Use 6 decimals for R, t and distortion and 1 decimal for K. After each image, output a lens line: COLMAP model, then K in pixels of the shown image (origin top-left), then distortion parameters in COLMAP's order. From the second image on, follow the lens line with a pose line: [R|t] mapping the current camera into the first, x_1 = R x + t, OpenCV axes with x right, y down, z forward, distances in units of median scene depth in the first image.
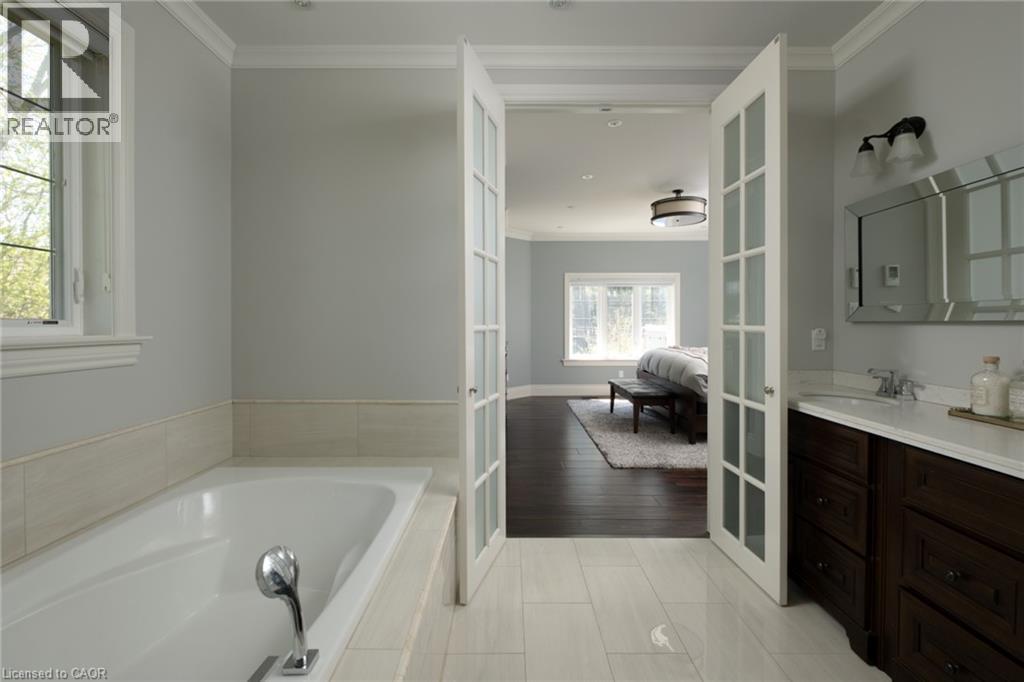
lens RADIAL K [[538.8, 0, 512.9], [0, 538.8, 321.4], [0, 0, 1]] dist [0.000985, 0.000291]
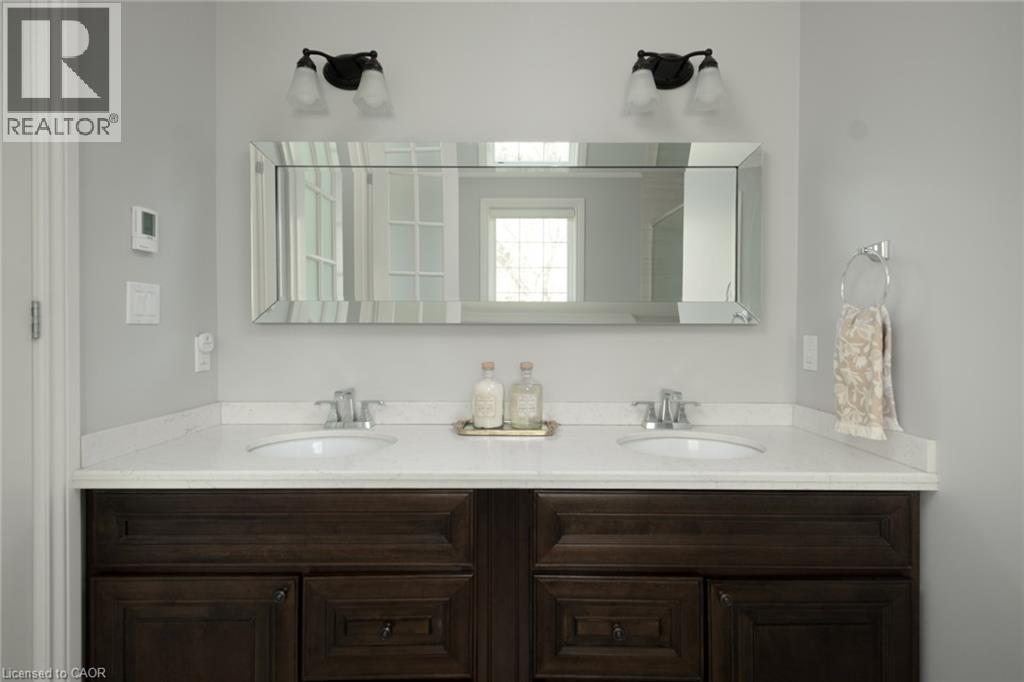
lens RADIAL K [[554.0, 0, 512.0], [0, 554.0, 341.0], [0, 0, 1]] dist [-0.001167, -0.000138]
pose [[0.009416, -0.020200, 0.999752, -0.040970], [-0.003044, 0.999791, 0.020229, 0.008144], [-0.999951, -0.003234, 0.009352, 0.739280]]
